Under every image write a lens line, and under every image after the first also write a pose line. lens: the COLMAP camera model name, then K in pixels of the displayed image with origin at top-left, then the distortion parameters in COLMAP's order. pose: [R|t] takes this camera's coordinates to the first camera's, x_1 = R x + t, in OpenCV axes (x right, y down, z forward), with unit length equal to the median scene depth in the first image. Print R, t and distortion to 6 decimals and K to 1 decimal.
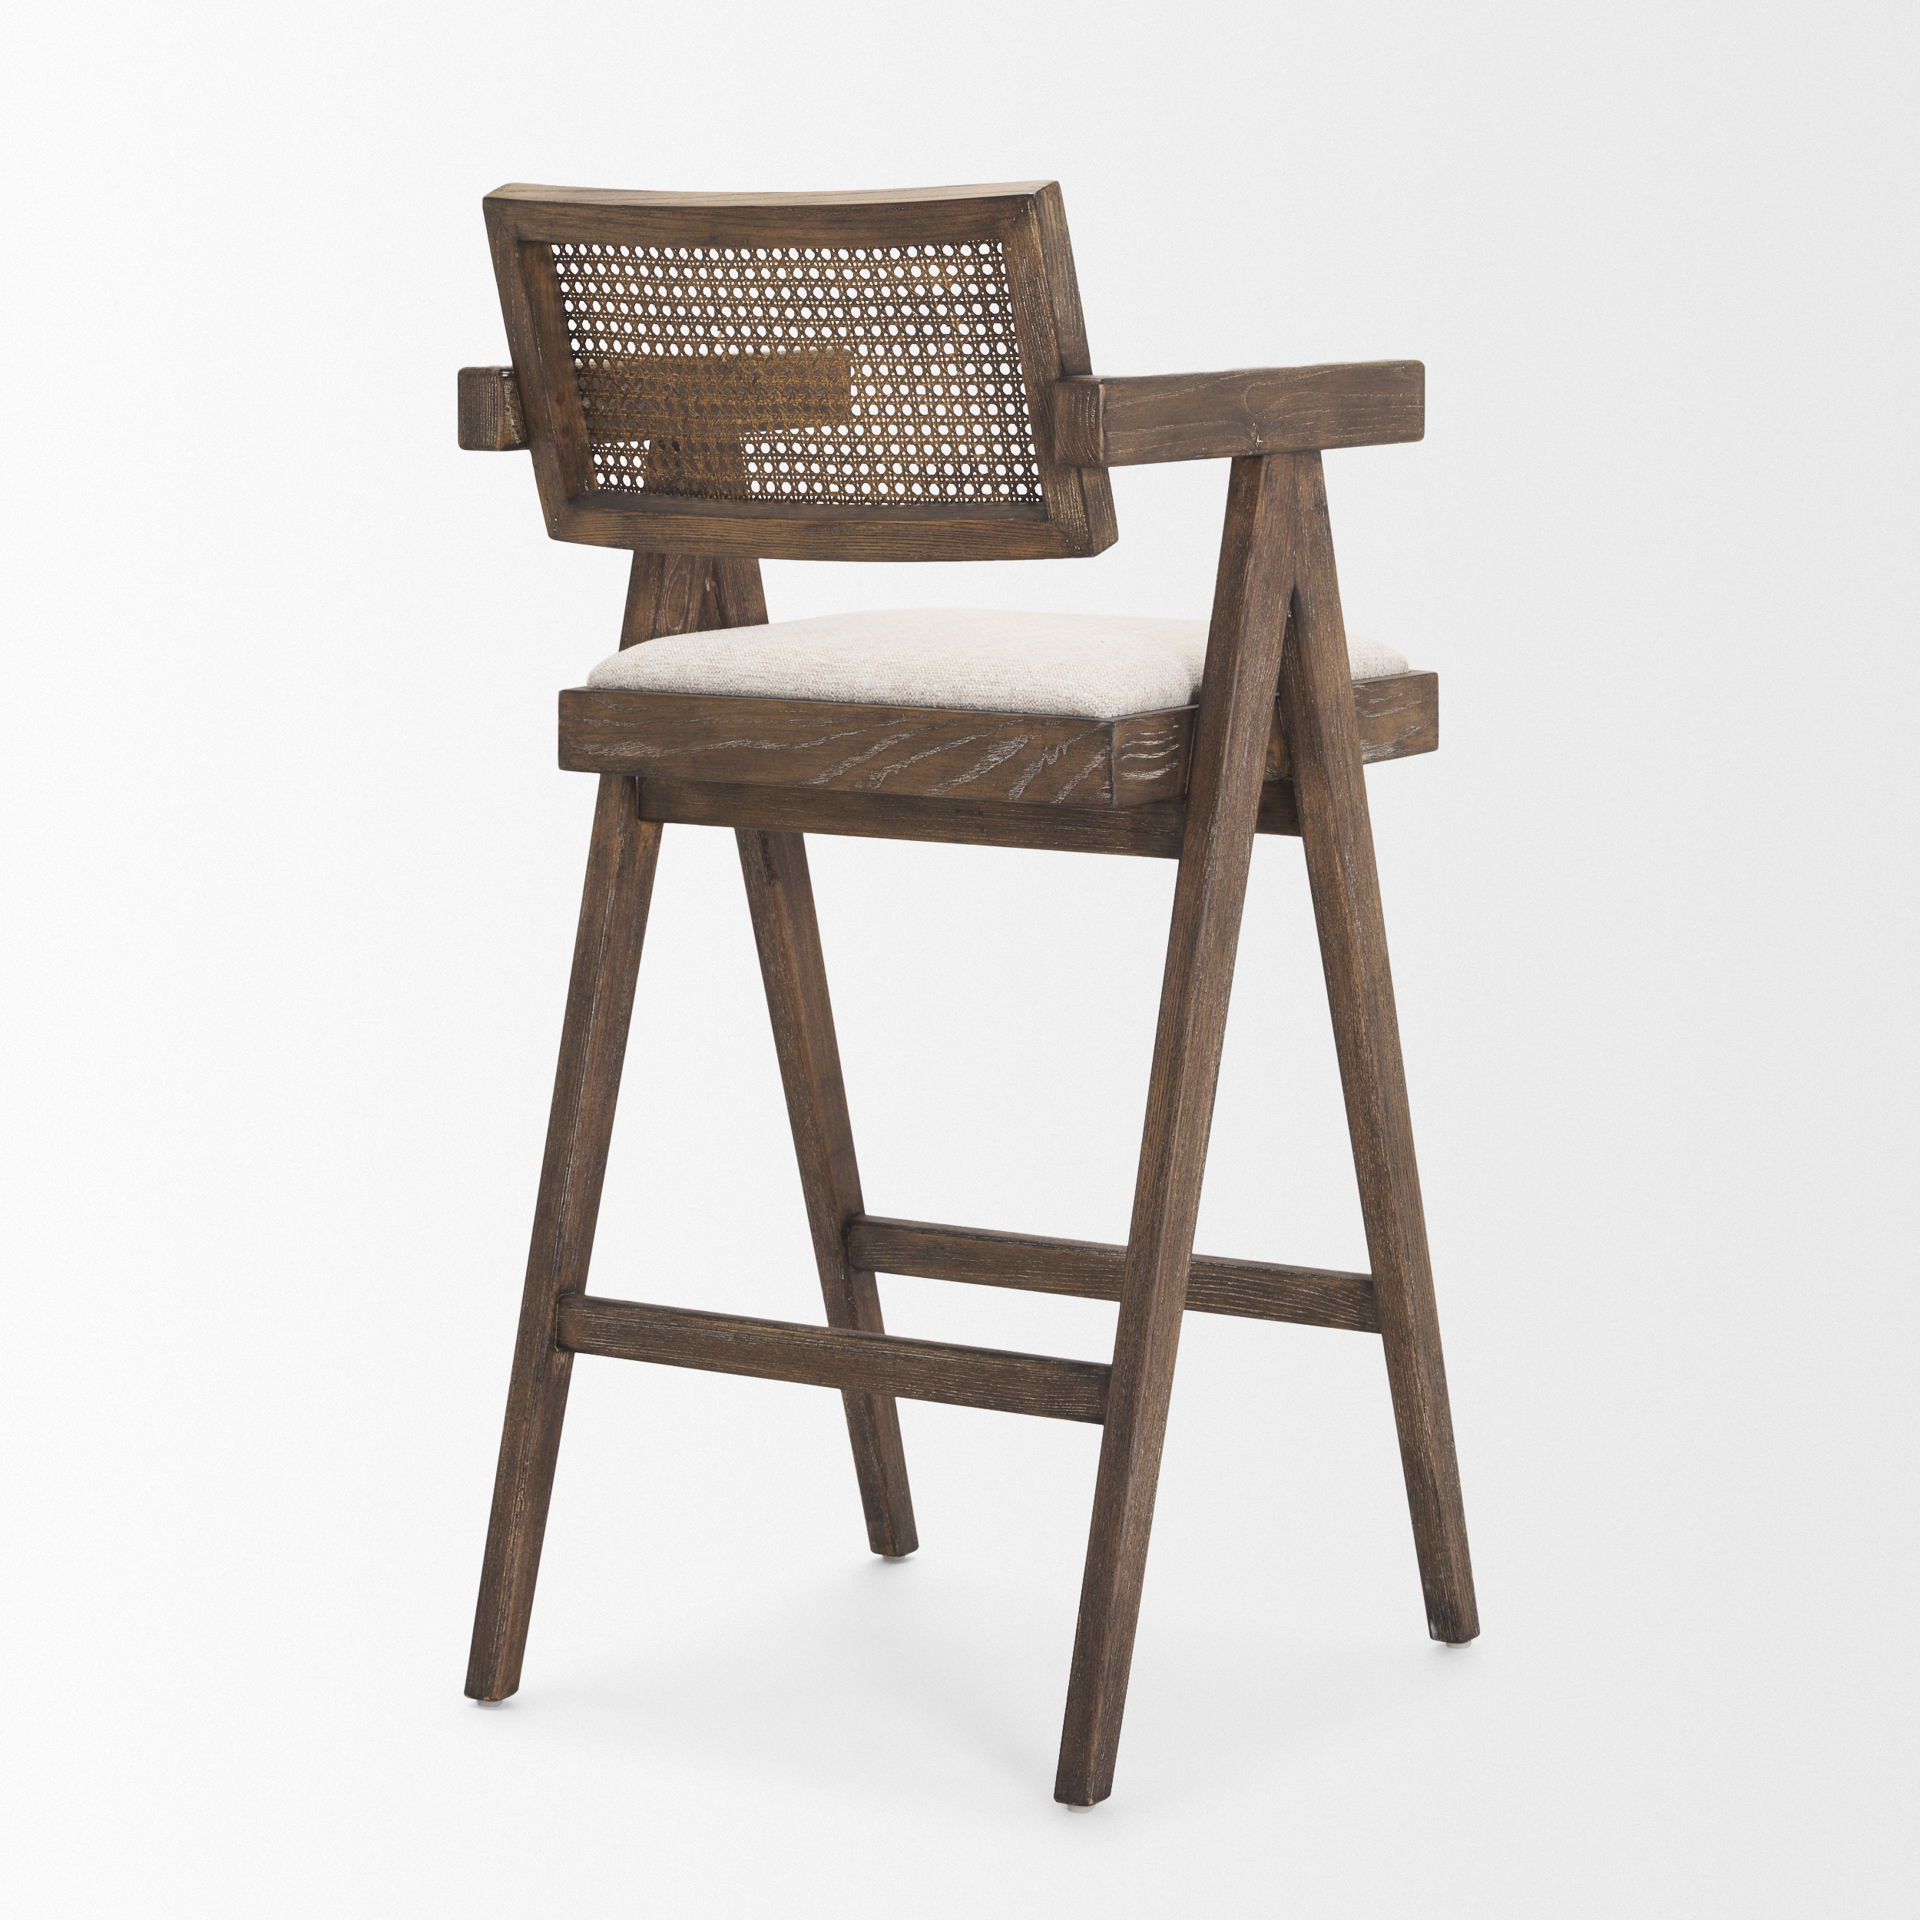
lens RADIAL K [[5643.0, 0, 1011.7], [0, 5643.0, 990.9], [0, 0, 1]] dist [-0.137011, 1.792964]
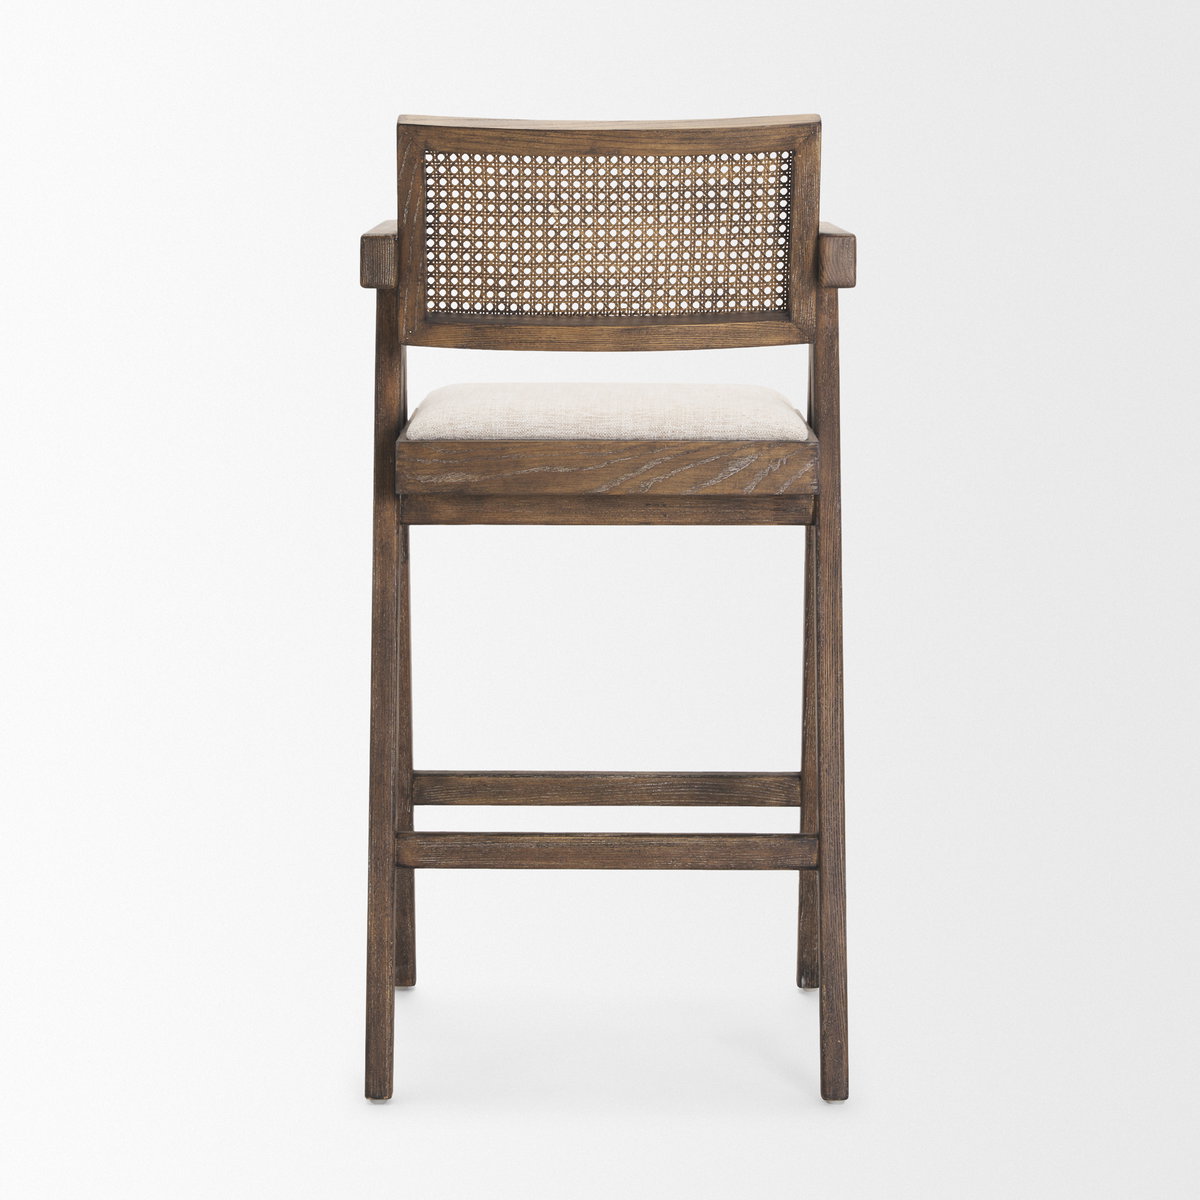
lens RADIAL K [[3526.9, 0, 632.3], [0, 3526.9, 619.3], [0, 0, 1]] dist [-0.137011, 1.792964]
pose [[0.851154, -0.072992, 0.519817, -0.556768], [0.072802, 0.997129, 0.020809, -0.021188], [-0.519843, 0.020132, 0.854024, 0.146993]]
